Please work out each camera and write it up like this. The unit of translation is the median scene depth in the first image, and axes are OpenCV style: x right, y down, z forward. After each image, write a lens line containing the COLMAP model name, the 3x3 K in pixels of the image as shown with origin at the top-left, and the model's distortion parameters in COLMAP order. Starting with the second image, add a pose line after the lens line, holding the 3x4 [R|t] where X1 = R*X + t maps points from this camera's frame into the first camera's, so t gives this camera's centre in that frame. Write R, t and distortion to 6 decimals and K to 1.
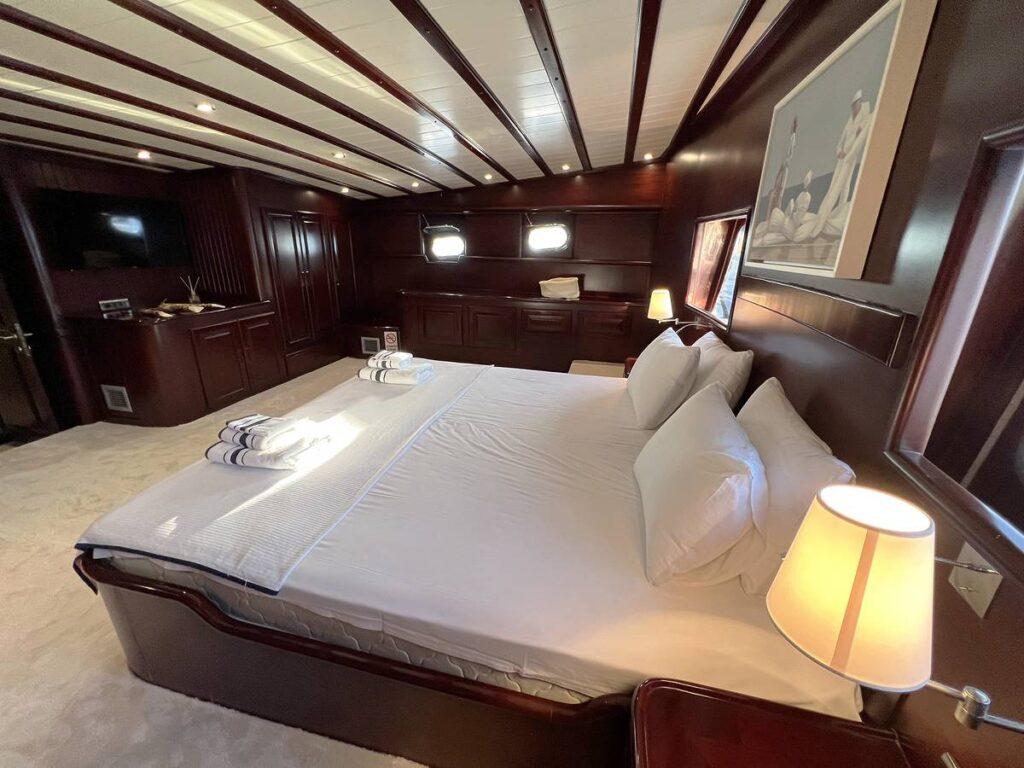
lens RADIAL K [[410.5, 0, 512.0], [0, 410.5, 384.0], [0, 0, 1]] dist [-0.003385, -0.000142]
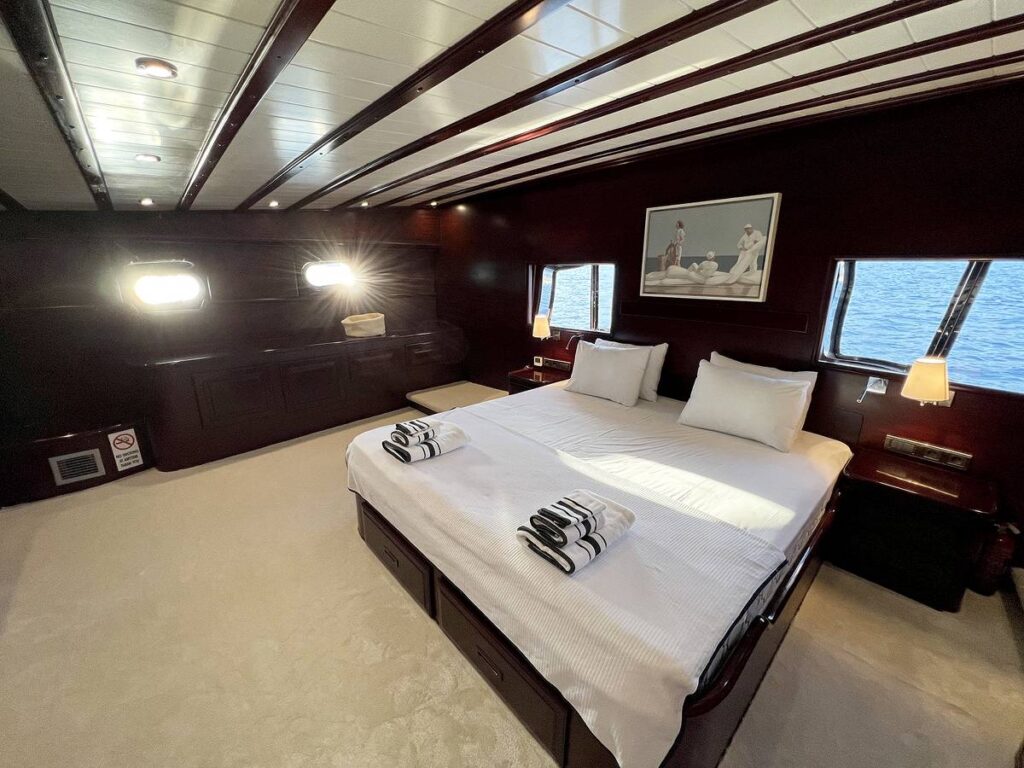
lens RADIAL K [[410.5, 0, 512.0], [0, 410.5, 384.0], [0, 0, 1]] dist [-0.003385, -0.000142]
pose [[0.557117, -0.242301, 0.794299, -1.021001], [0.275585, 0.956227, 0.098403, -0.221403], [-0.783374, 0.164075, 0.599504, 0.401782]]
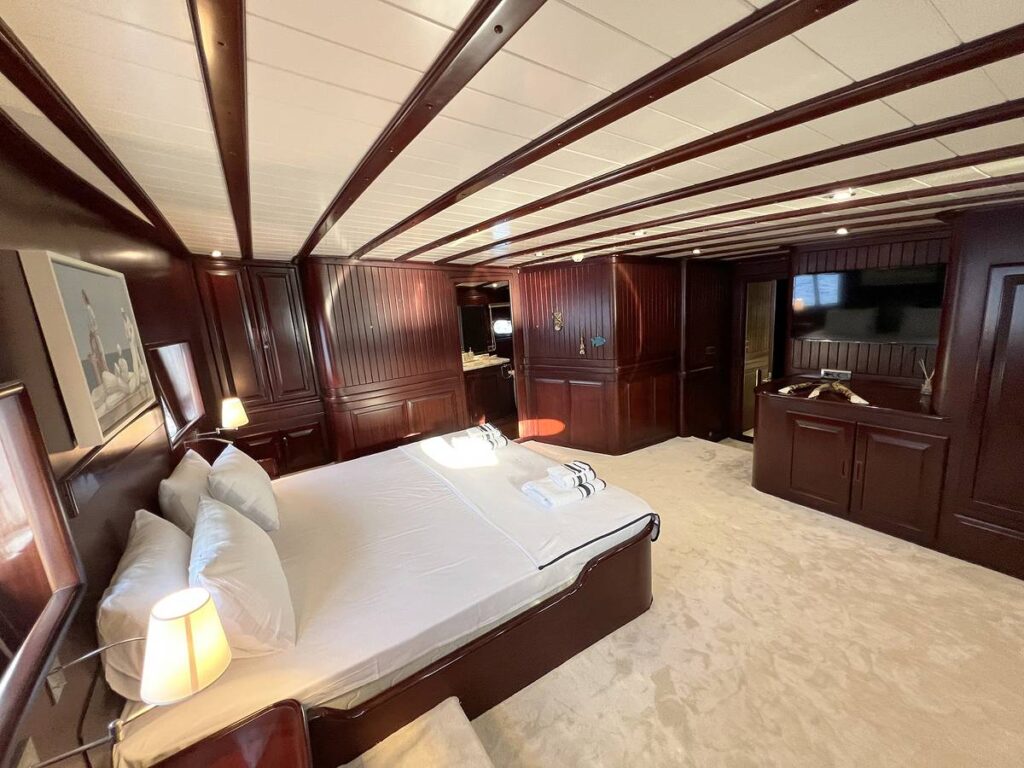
lens RADIAL K [[410.5, 0, 512.0], [0, 410.5, 384.0], [0, 0, 1]] dist [-0.003385, -0.000142]
pose [[-0.695908, 0.180345, -0.695117, 0.481378], [-0.172615, 0.897568, 0.405680, -0.712031], [0.697077, 0.402304, -0.593494, 1.671649]]
